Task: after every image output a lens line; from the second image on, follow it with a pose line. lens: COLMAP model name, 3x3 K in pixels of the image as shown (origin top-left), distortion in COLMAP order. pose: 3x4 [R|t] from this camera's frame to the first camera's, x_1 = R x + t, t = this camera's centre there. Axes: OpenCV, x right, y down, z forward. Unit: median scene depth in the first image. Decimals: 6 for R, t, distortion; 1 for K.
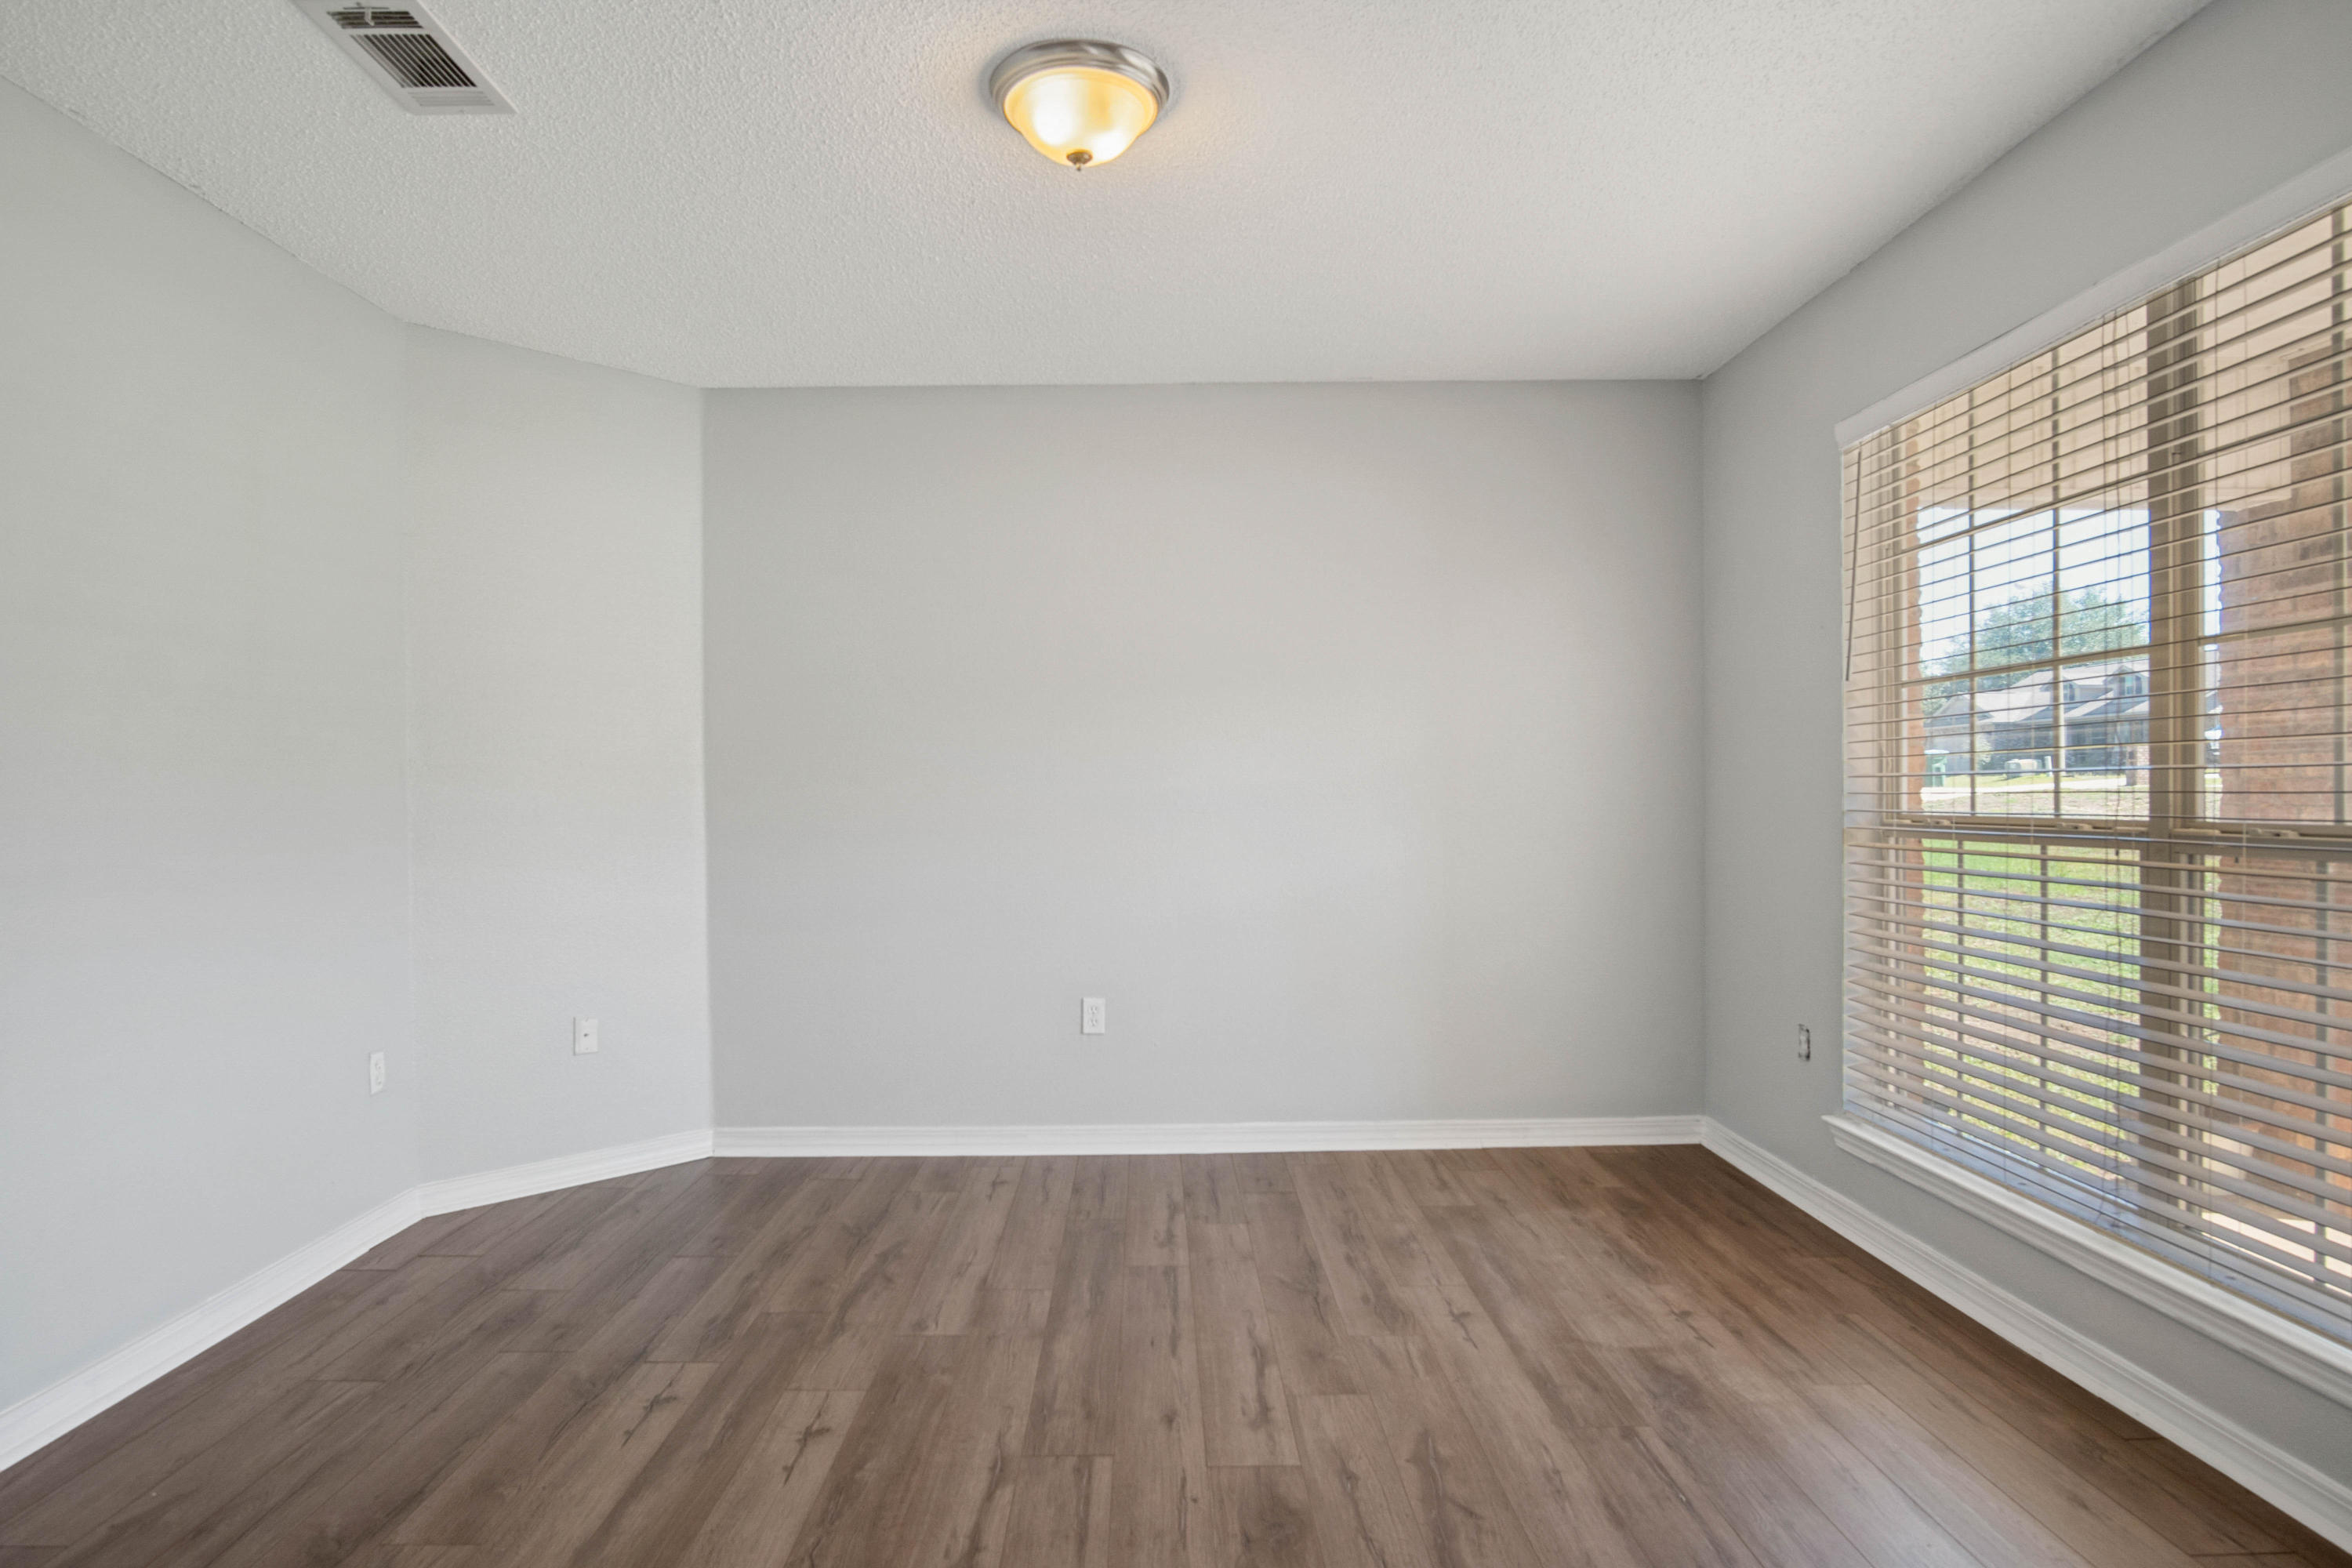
lens RADIAL K [[1265.9, 0, 1163.1], [0, 1265.9, 799.5], [0, 0, 1]] dist [-0.017118, 0.000547]
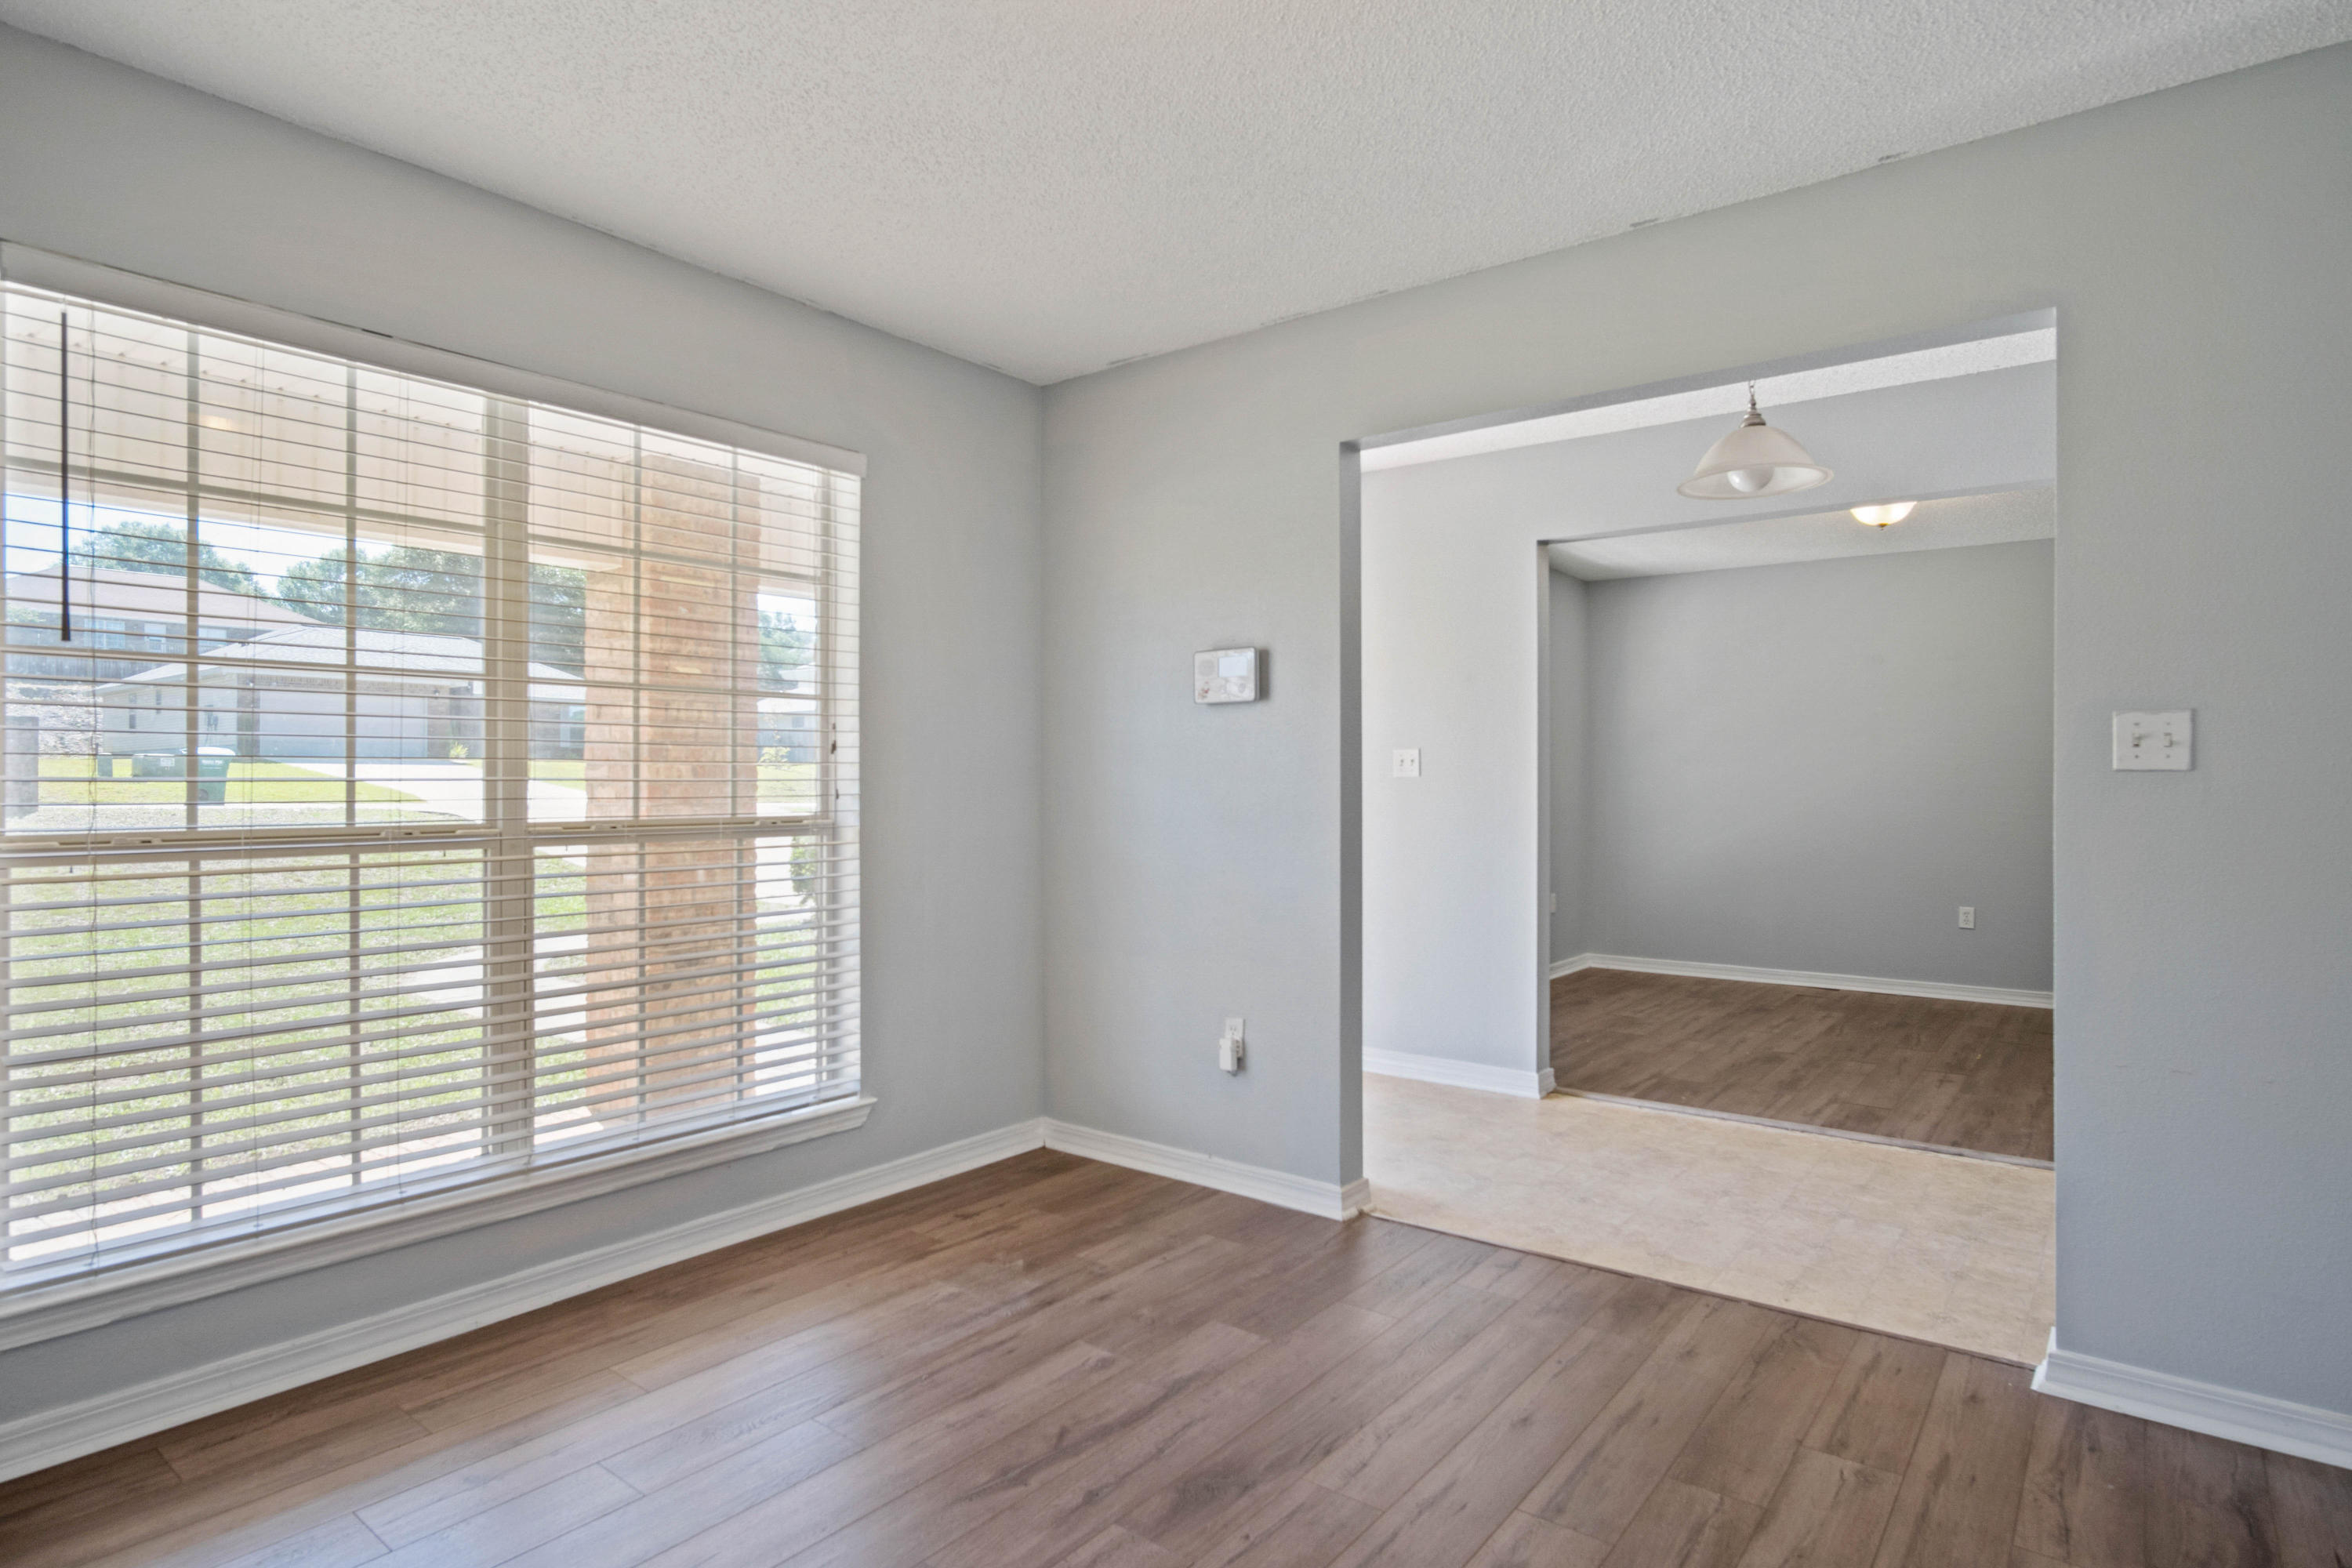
lens RADIAL K [[1265.9, 0, 1163.1], [0, 1265.9, 799.5], [0, 0, 1]] dist [-0.017118, 0.000547]
pose [[-0.784862, 0.001823, 0.619667, -0.427224], [0.008320, 0.999937, 0.007595, -0.008510], [-0.619614, 0.011117, -0.784828, 1.470851]]
